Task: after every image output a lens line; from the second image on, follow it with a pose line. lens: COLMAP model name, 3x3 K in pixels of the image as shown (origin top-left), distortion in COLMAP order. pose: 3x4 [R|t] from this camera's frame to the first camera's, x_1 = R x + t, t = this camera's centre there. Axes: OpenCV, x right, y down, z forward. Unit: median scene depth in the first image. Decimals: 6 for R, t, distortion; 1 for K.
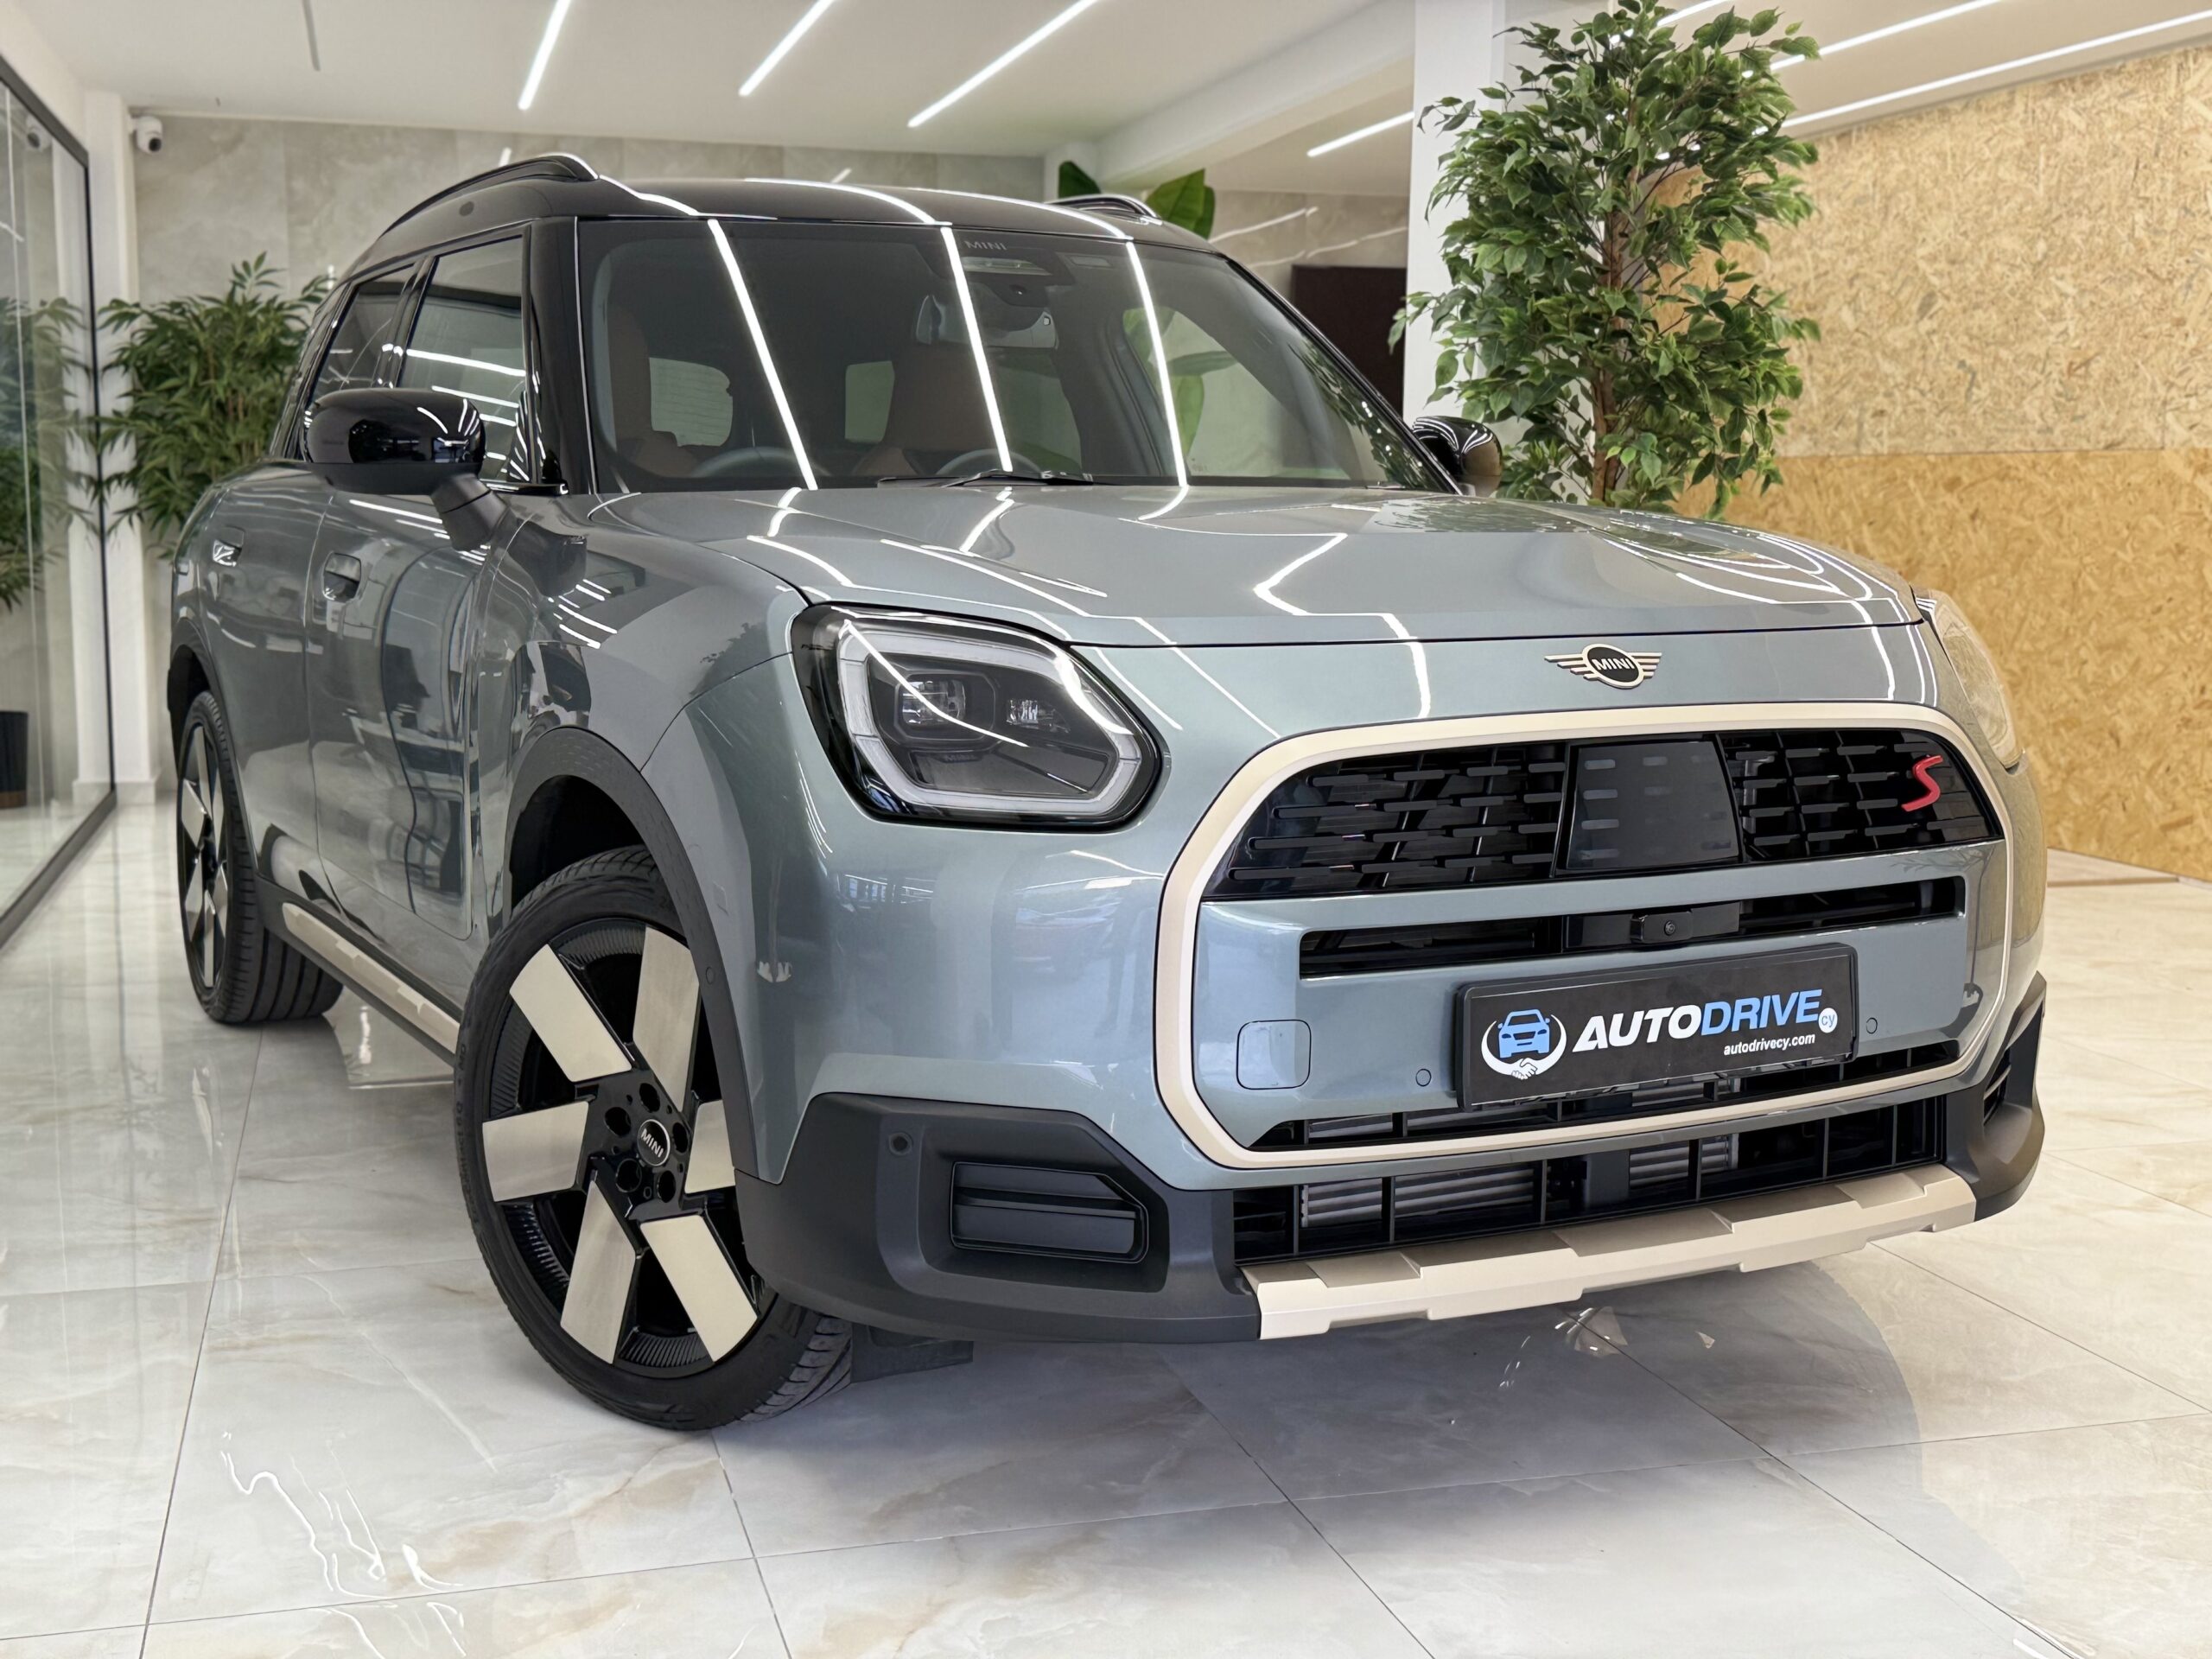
lens RADIAL K [[2606.0, 0, 1092.5], [0, 2606.0, 842.7], [0, 0, 1]] dist [0.041173, 0.000000]
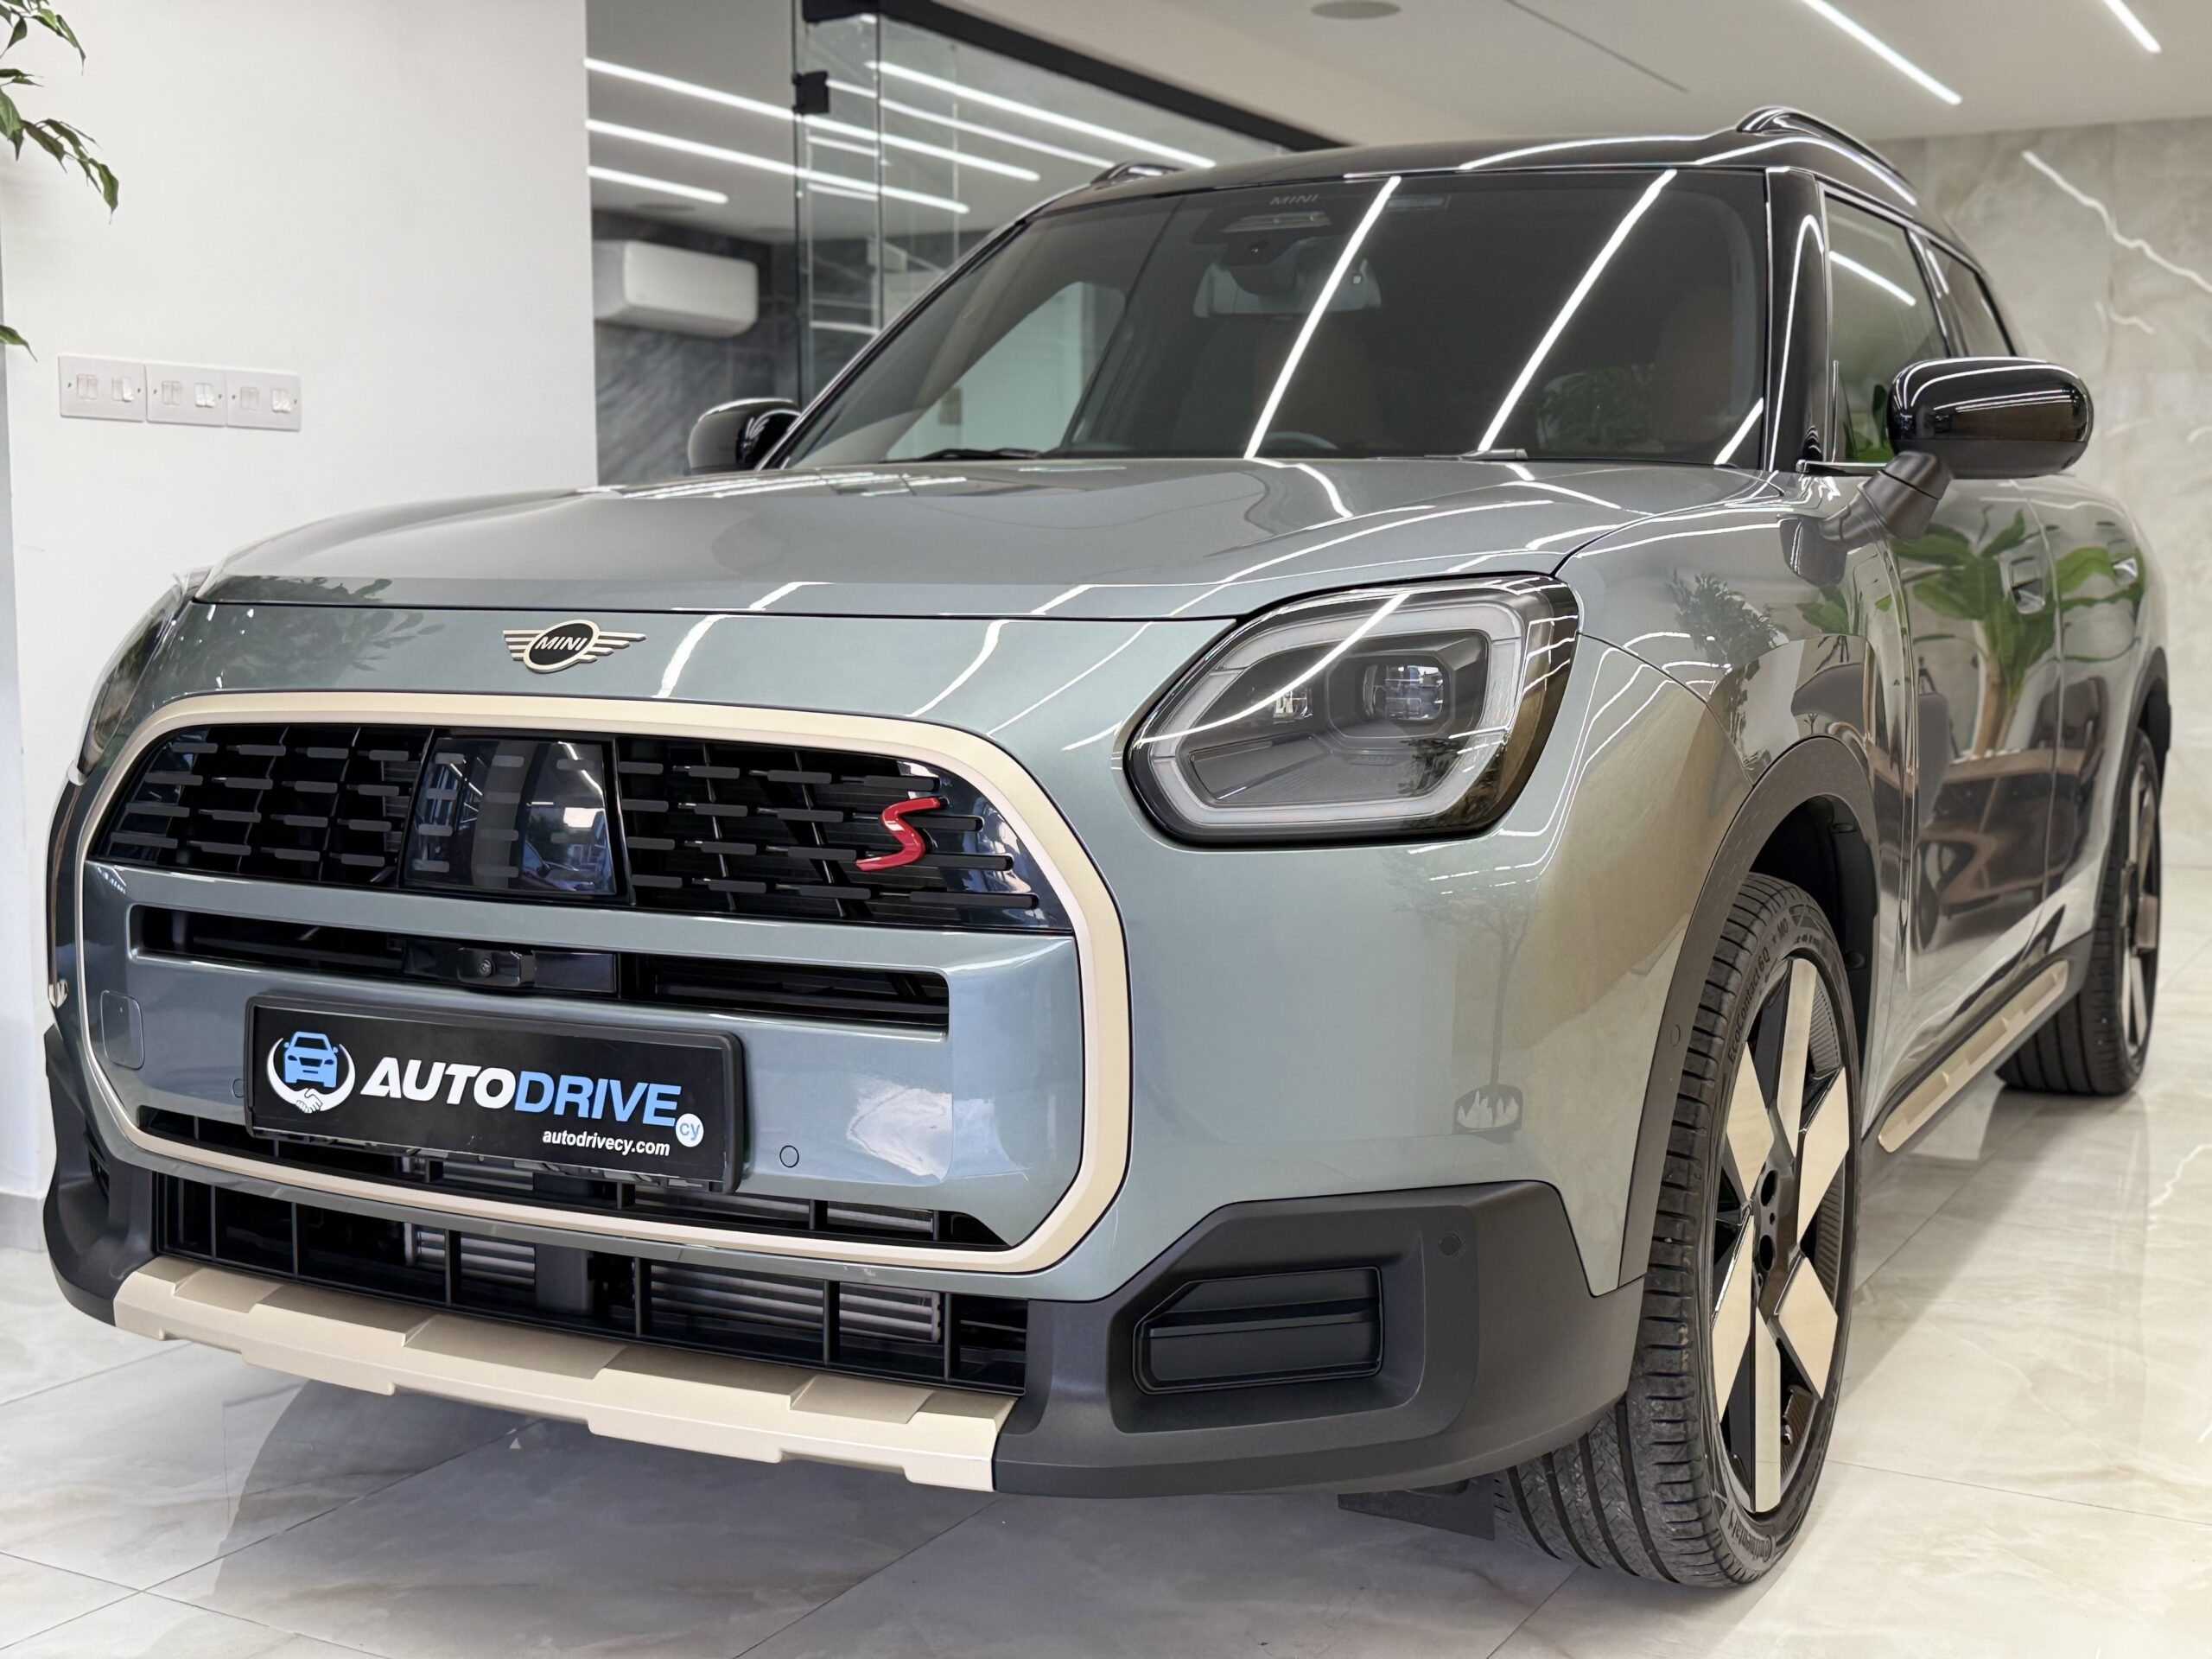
lens RADIAL K [[2606.0, 0, 1109.9], [0, 2606.0, 834.7], [0, 0, 1]] dist [0.041173, 0.000000]
pose [[0.581673, 0.080856, -0.809394, 0.966212], [-0.108580, 0.993861, 0.021253, -0.045739], [0.806143, 0.075522, 0.586881, 0.665618]]
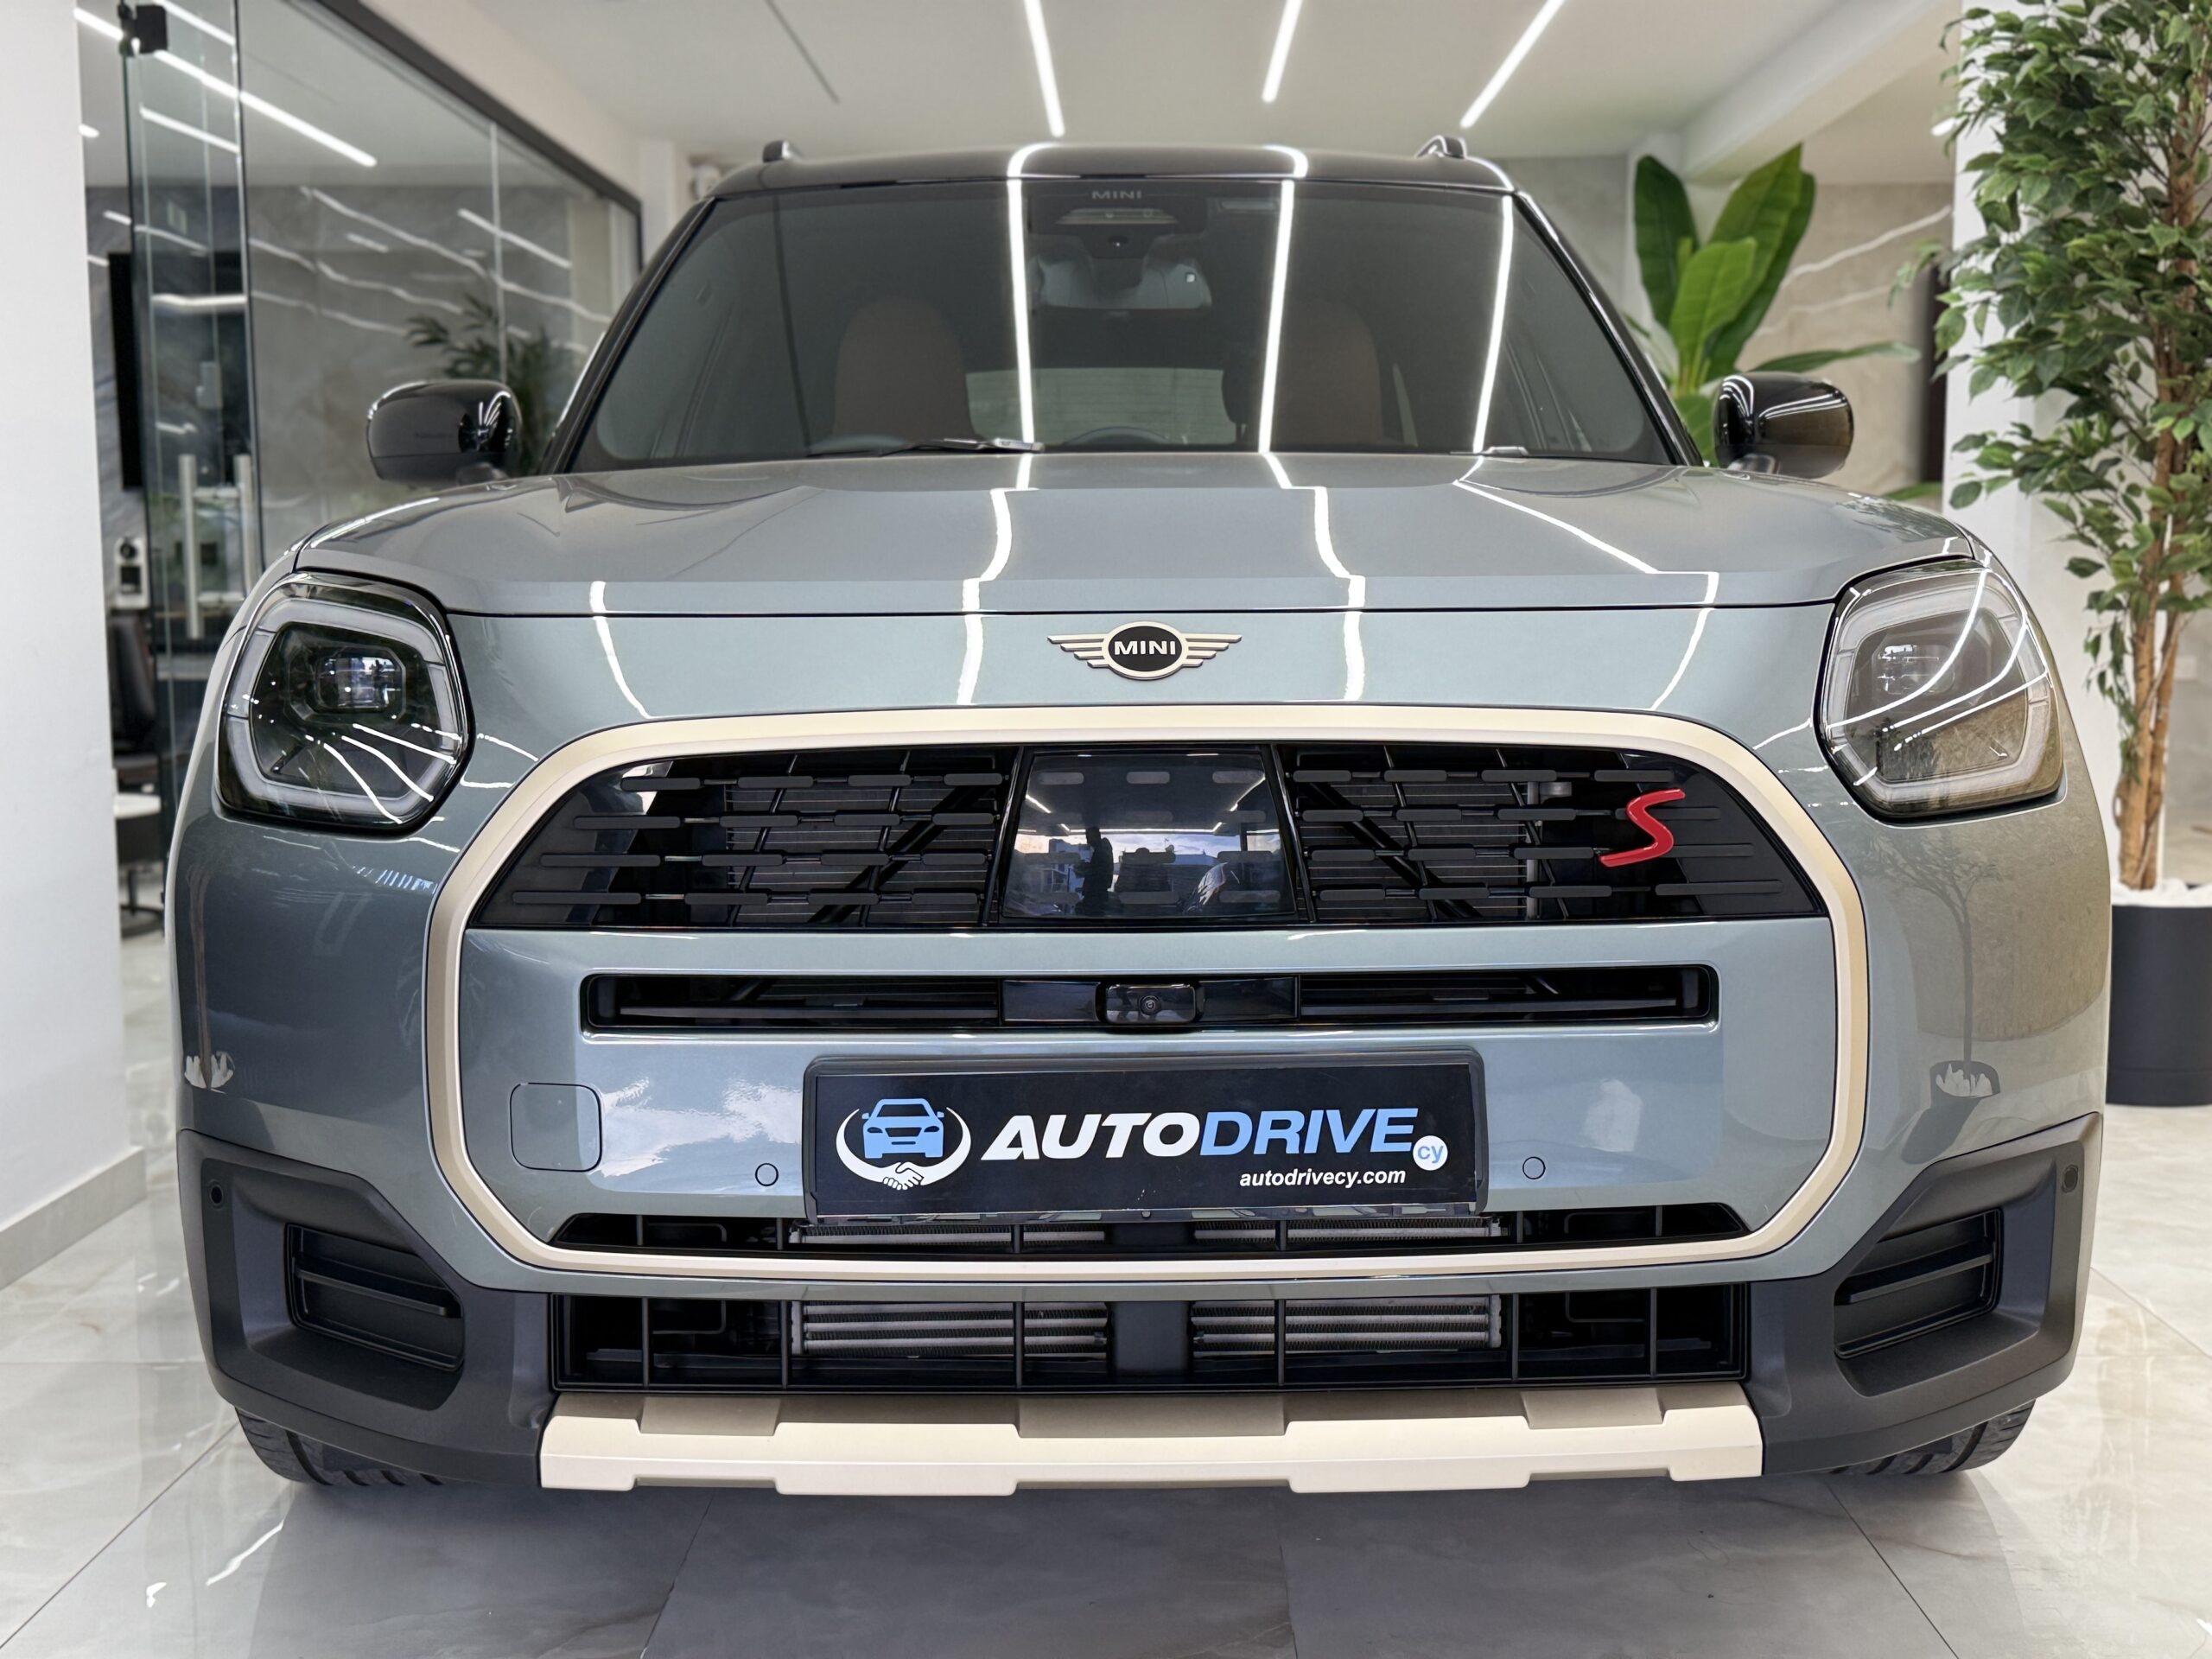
lens RADIAL K [[2606.0, 0, 1113.9], [0, 2606.0, 805.5], [0, 0, 1]] dist [0.041173, 0.000000]
pose [[0.894427, 0.031336, -0.446114, 0.527558], [-0.049199, 0.998382, -0.028513, -0.001843], [0.444499, 0.047452, 0.894522, 0.330324]]
